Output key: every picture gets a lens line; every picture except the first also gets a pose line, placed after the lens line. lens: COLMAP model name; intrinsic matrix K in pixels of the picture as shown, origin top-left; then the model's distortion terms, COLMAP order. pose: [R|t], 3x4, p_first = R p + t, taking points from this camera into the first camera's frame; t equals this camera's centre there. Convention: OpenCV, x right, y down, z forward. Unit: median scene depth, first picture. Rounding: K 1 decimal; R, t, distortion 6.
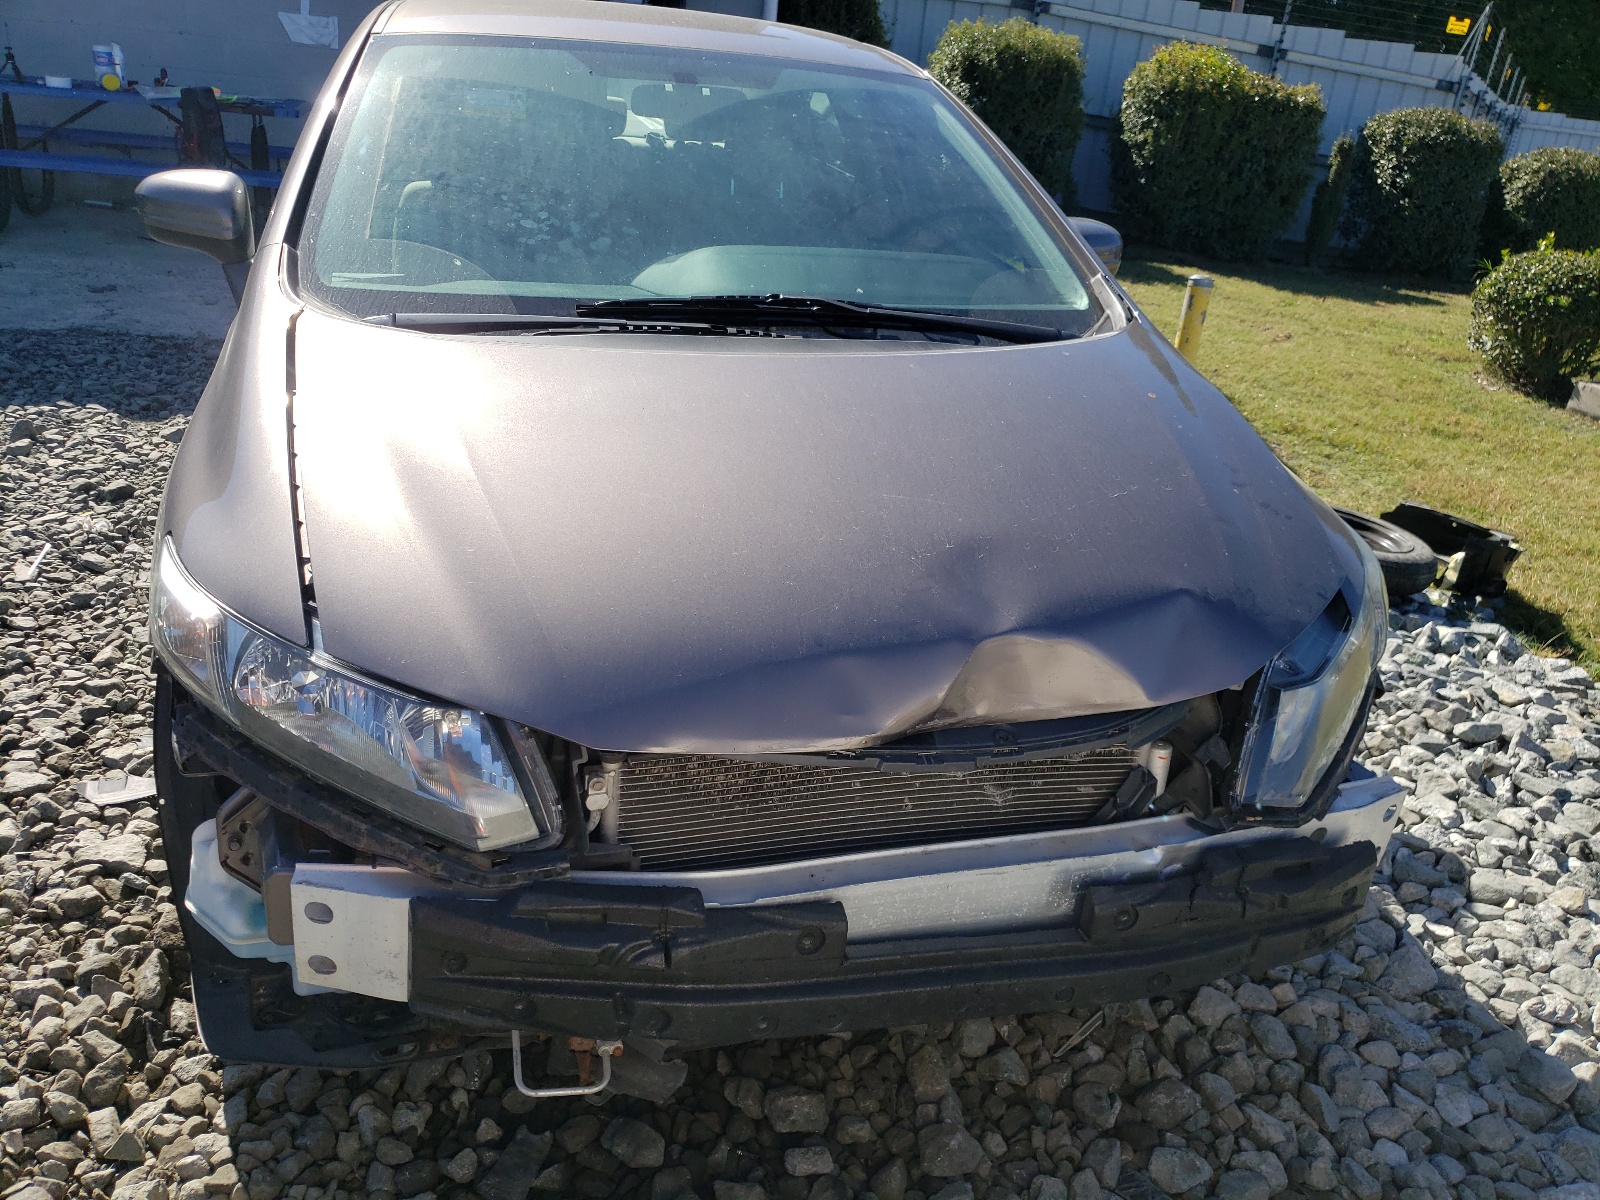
lens RADIAL K [[1234.8, 0, 791.5], [0, 1234.8, 604.9], [0, 0, 1]] dist [0.002815, 0.028555]
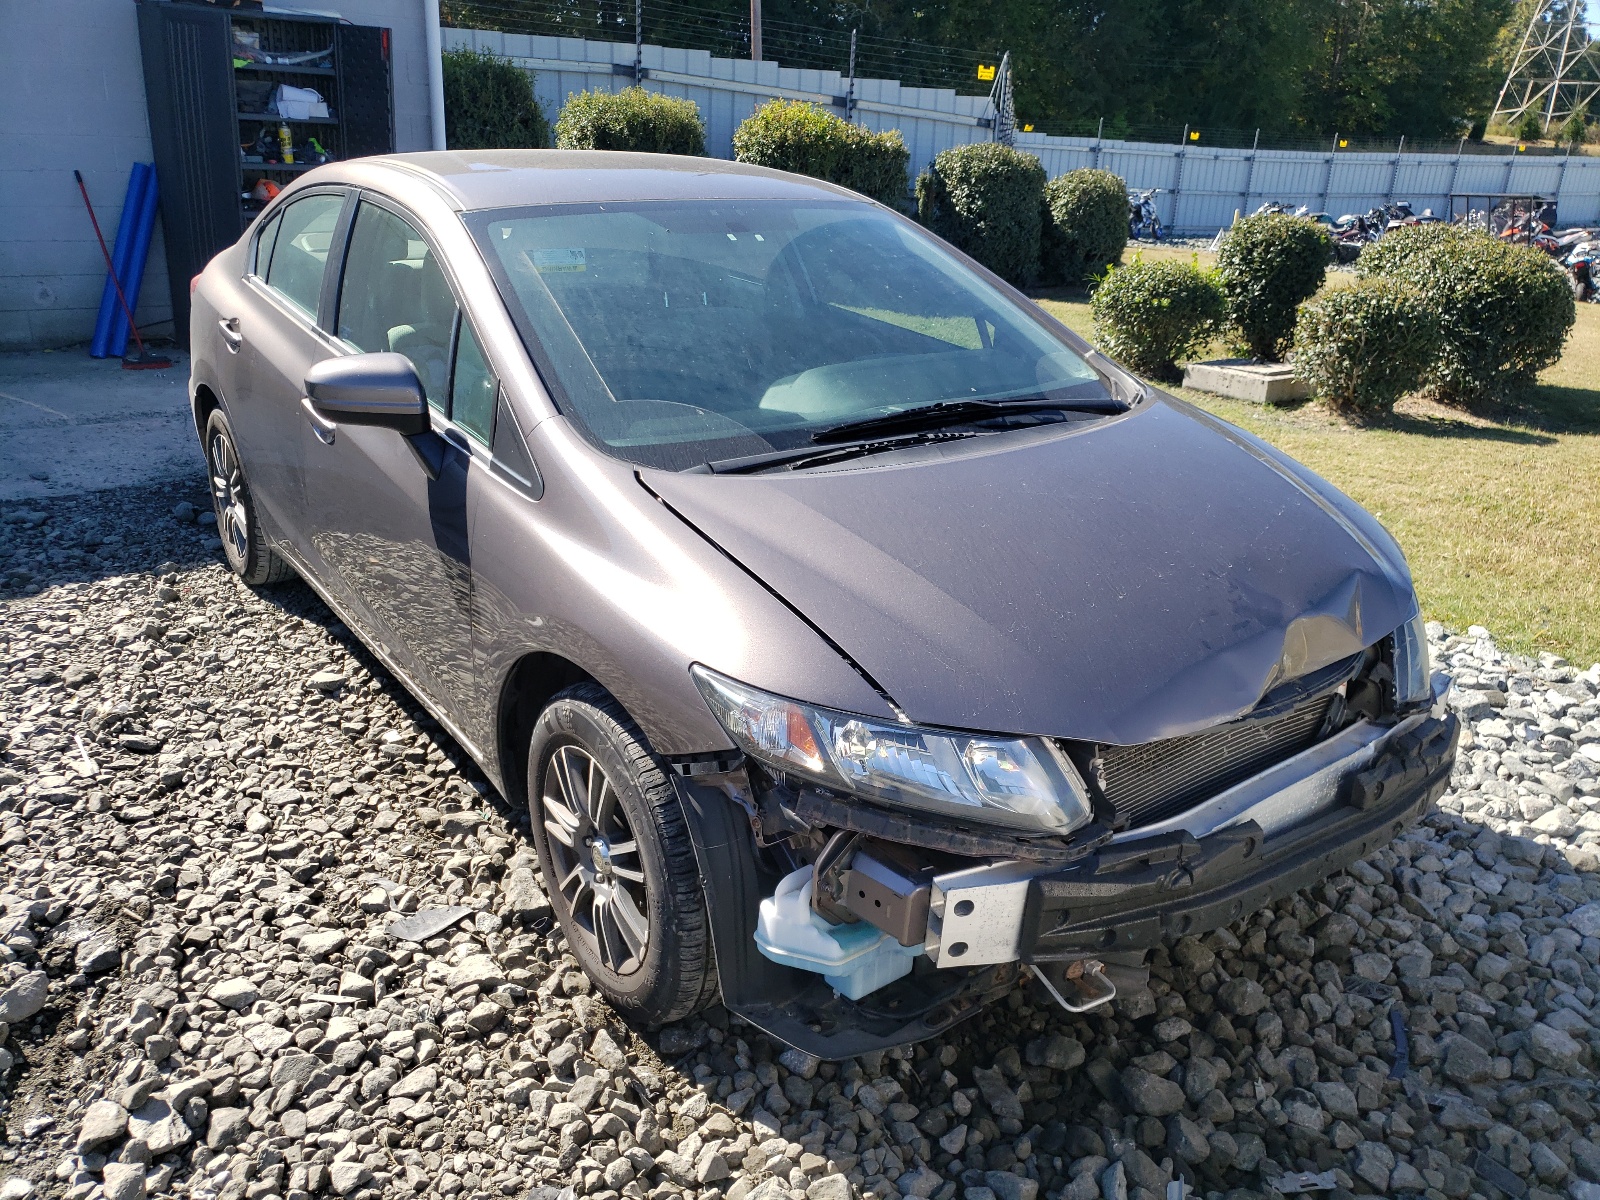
lens RADIAL K [[1234.8, 0, 791.5], [0, 1234.8, 604.9], [0, 0, 1]] dist [0.002815, 0.028555]
pose [[0.935236, -0.180974, 0.304271, -0.148101], [0.189844, 0.981814, 0.000439, -0.018654], [-0.298817, 0.057353, 0.952585, -0.041956]]
